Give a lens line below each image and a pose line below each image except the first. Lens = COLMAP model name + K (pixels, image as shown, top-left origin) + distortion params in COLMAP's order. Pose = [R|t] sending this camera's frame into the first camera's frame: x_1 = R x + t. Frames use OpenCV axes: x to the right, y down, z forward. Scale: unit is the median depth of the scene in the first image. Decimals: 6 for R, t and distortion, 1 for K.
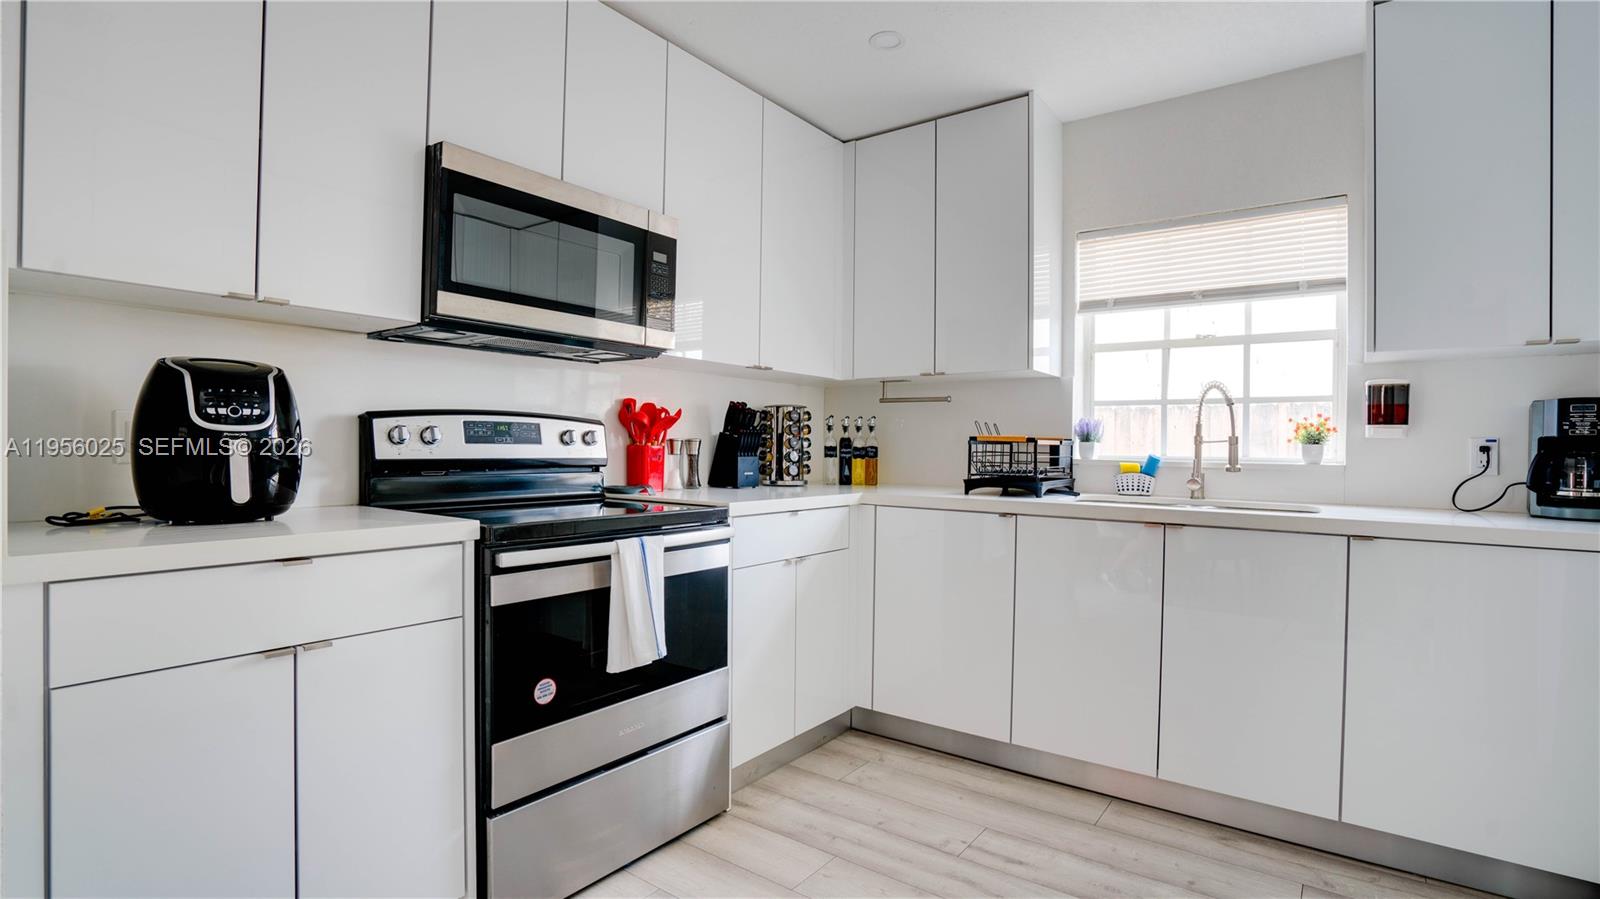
lens RADIAL K [[766.3, 0, 810.1], [0, 766.3, 447.1], [0, 0, 1]] dist [-0.004954, 0.000175]
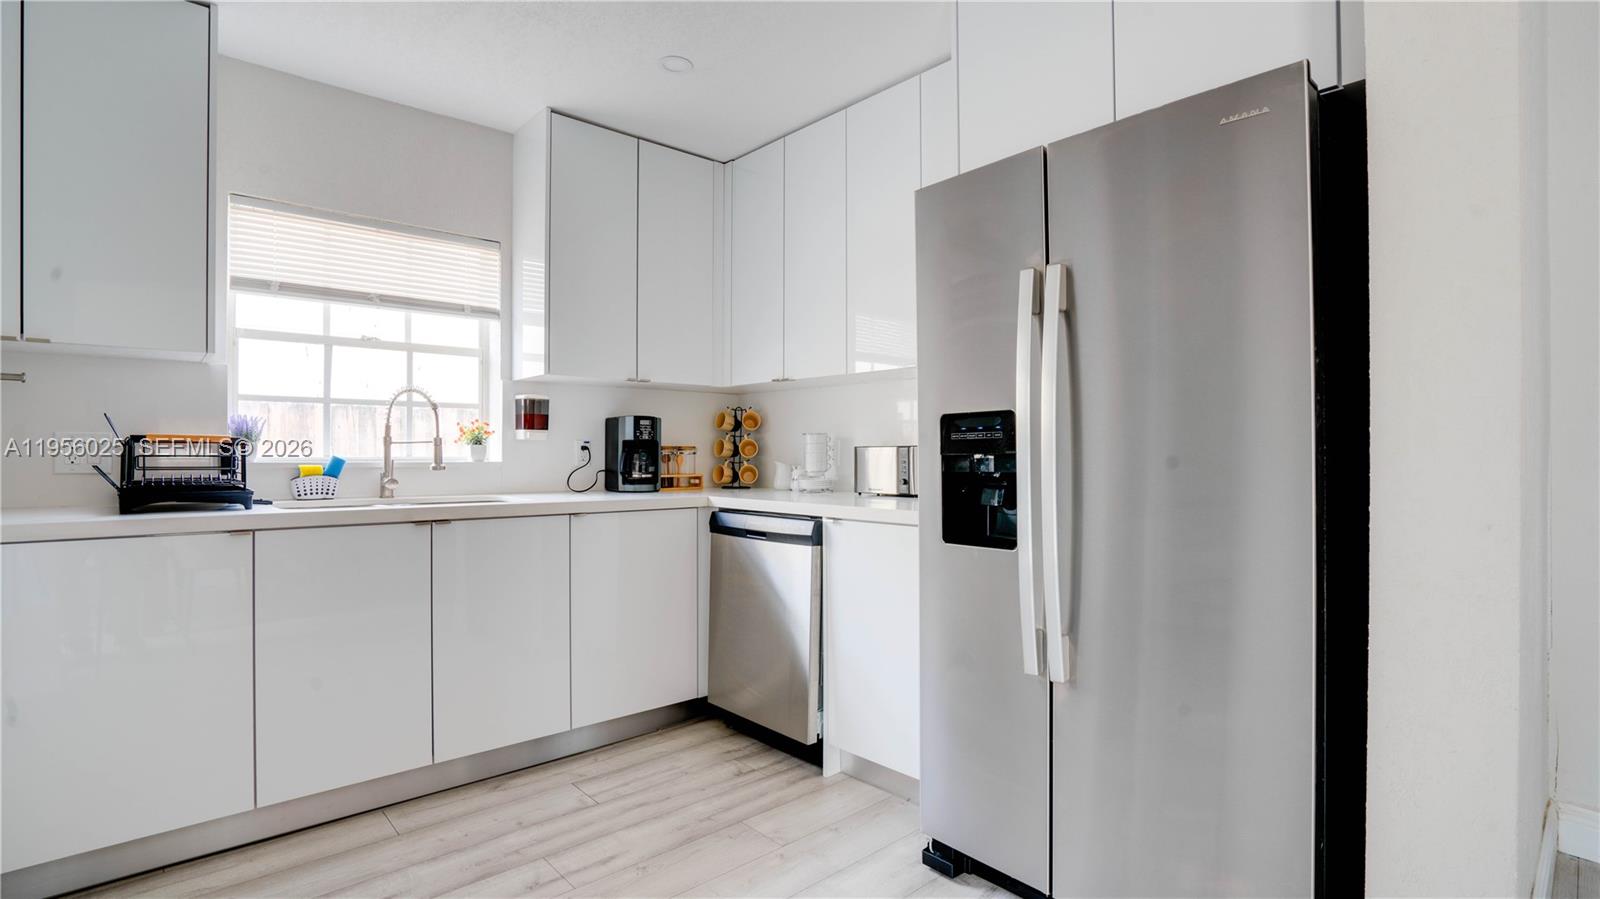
lens RADIAL K [[766.3, 0, 808.7], [0, 766.3, 450.9], [0, 0, 1]] dist [-0.004954, 0.000175]
pose [[0.232230, -0.010897, 0.972600, -0.363497], [0.001328, 0.999940, 0.010886, -0.006003], [-0.972660, -0.001237, 0.232231, 0.210892]]
